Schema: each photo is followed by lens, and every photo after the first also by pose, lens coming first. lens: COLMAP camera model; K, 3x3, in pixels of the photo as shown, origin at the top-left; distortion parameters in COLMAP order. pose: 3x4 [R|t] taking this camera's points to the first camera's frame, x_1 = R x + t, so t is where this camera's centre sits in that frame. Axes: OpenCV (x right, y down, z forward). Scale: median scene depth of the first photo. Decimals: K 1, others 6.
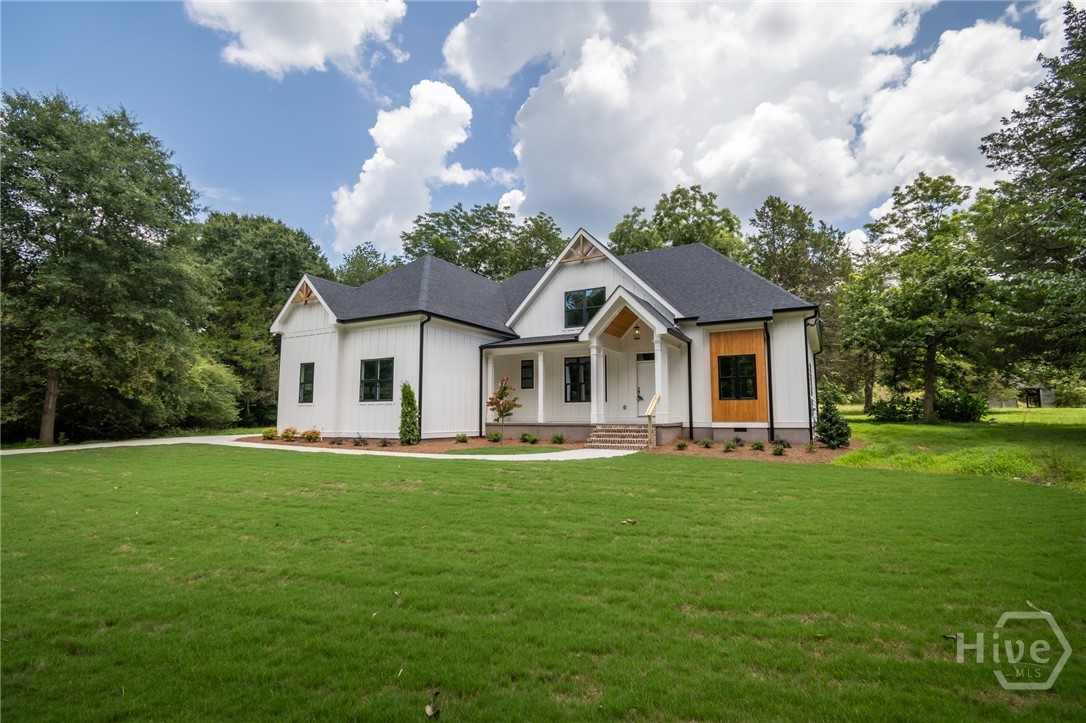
lens RADIAL K [[519.1, 0, 544.5], [0, 519.1, 363.7], [0, 0, 1]] dist [0.010683, -0.000222]
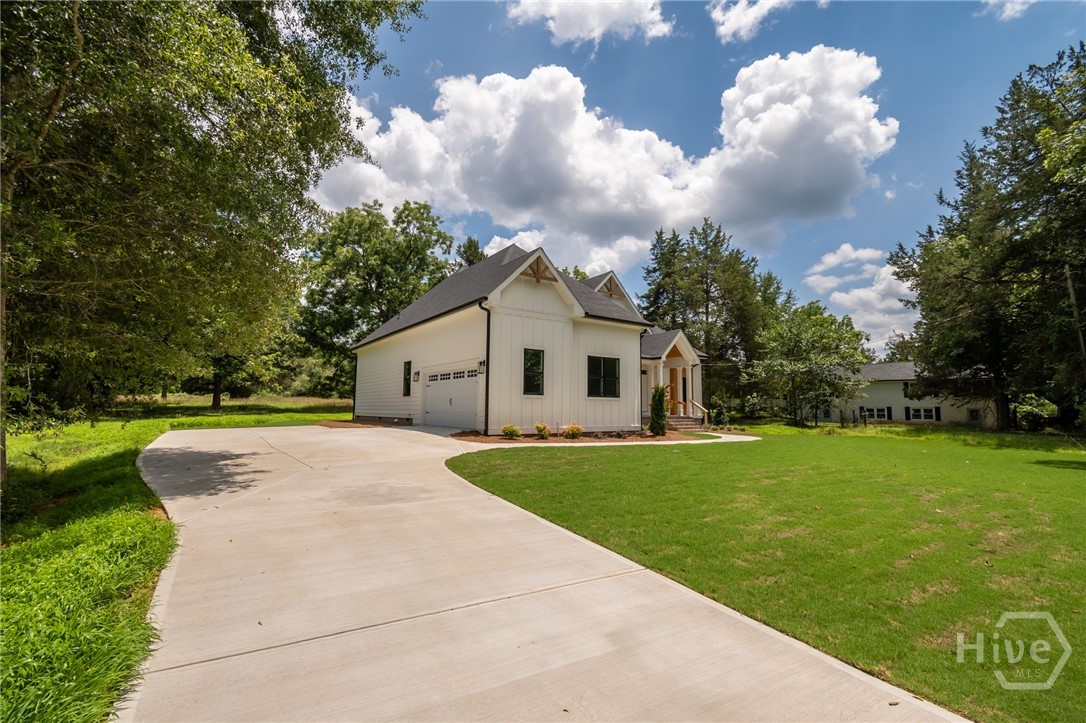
lens RADIAL K [[504.5, 0, 553.0], [0, 504.5, 360.4], [0, 0, 1]] dist [0.002474, 0.000165]
pose [[0.432451, 0.095215, 0.896616, -1.292577], [-0.099739, 0.993358, -0.057382, 0.066713], [-0.896124, -0.064612, 0.439075, 0.637486]]
